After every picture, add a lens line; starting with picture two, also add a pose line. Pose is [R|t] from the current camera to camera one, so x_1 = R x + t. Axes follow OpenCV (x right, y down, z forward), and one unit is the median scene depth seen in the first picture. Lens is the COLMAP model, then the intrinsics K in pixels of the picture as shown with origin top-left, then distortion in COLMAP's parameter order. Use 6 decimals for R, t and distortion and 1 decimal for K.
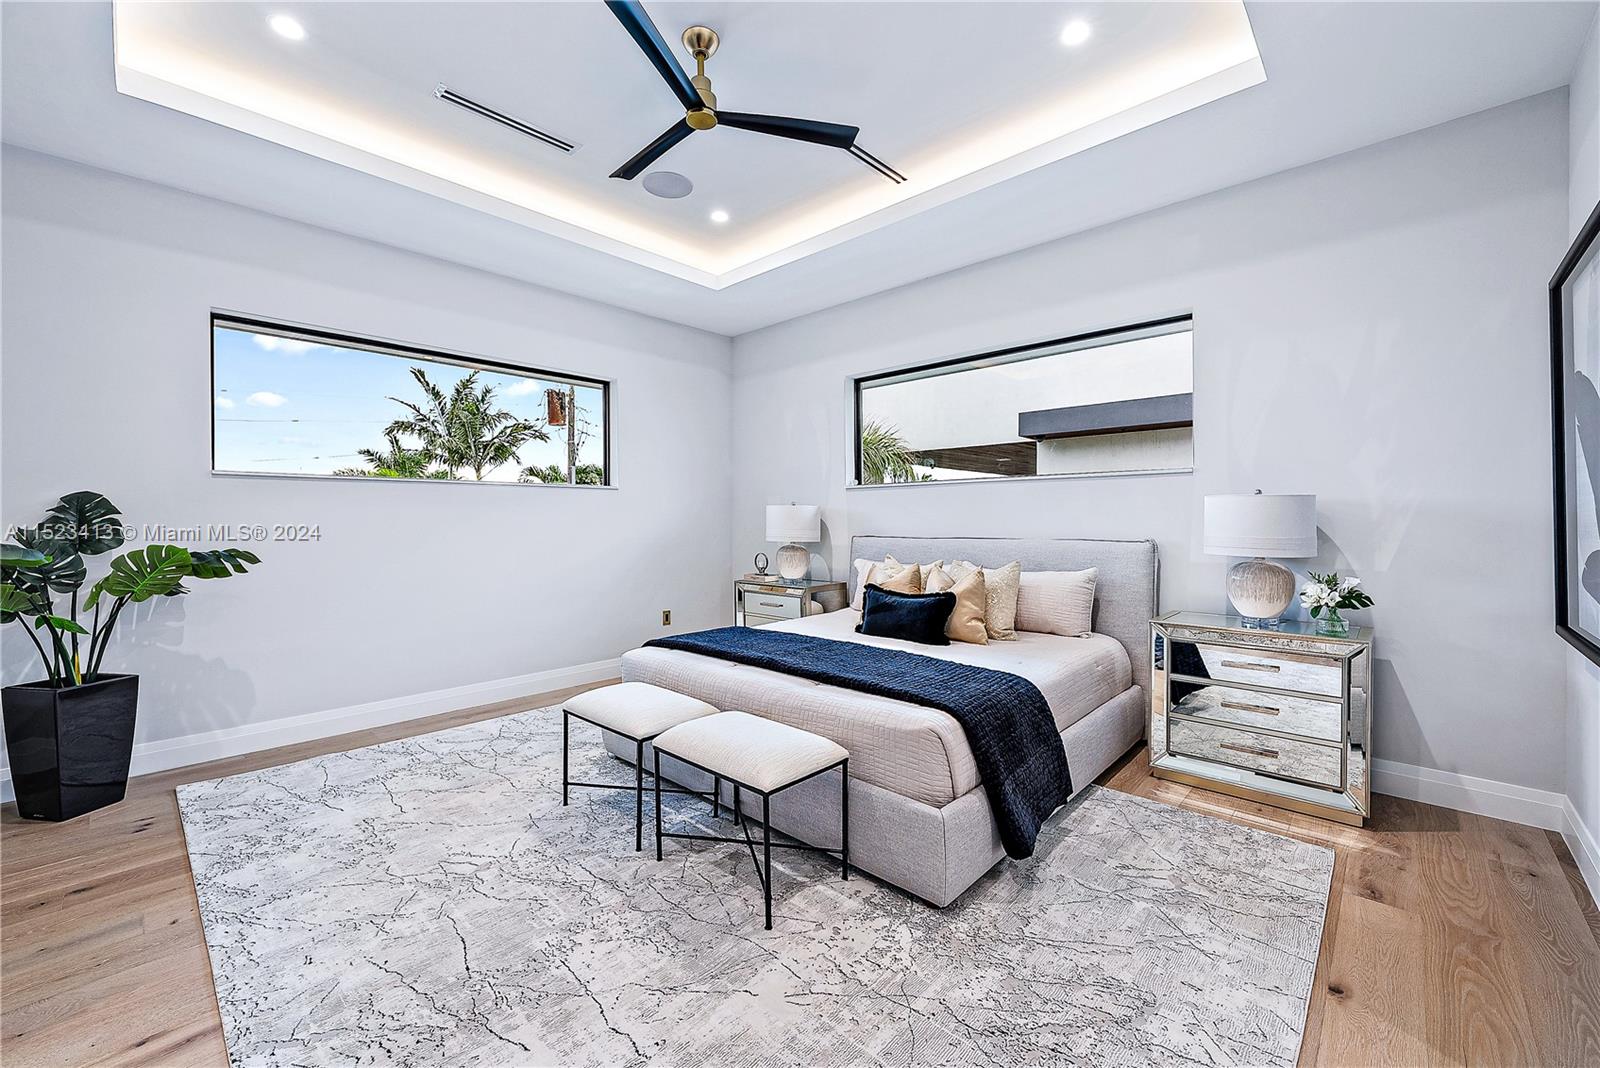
lens RADIAL K [[642.9, 0, 800.0], [0, 642.9, 534.0], [0, 0, 1]] dist [-0.024160, 0.000077]
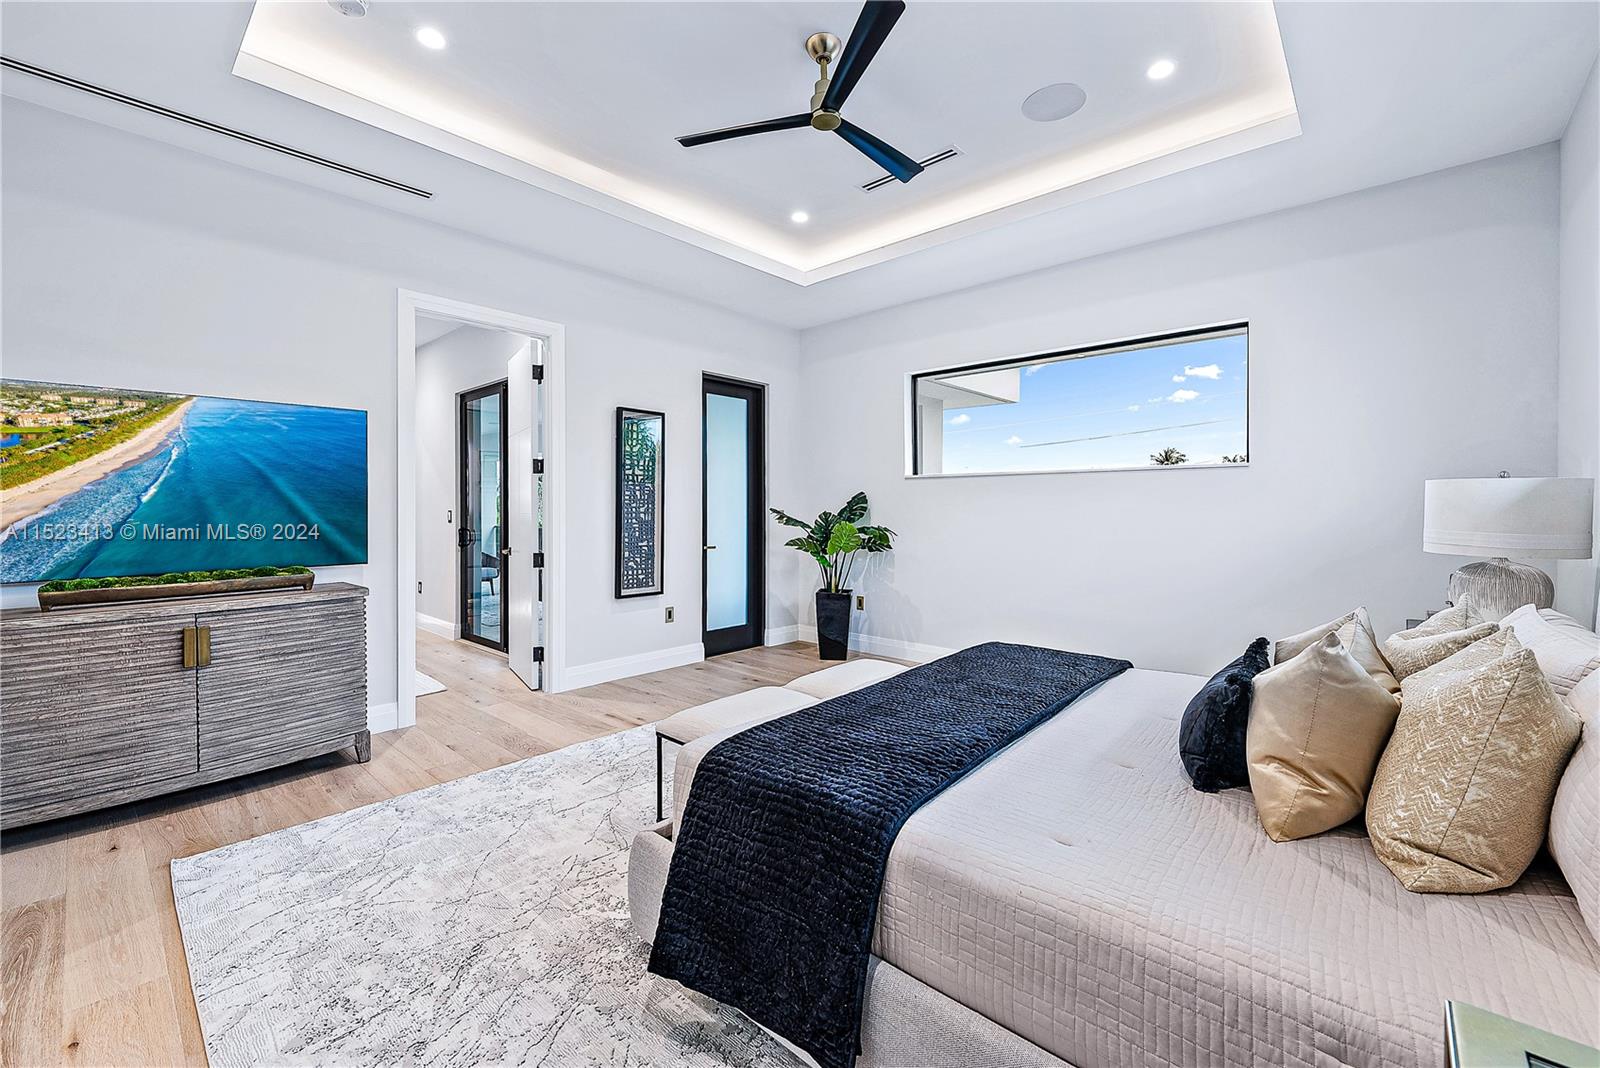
lens RADIAL K [[643.3, 0, 801.3], [0, 643.3, 521.7], [0, 0, 1]] dist [-0.027714, -0.000122]
pose [[0.022546, 0.020973, -0.999526, 1.218622], [-0.021110, 0.999567, 0.020498, -0.021775], [0.999523, 0.020637, 0.022979, 1.305504]]
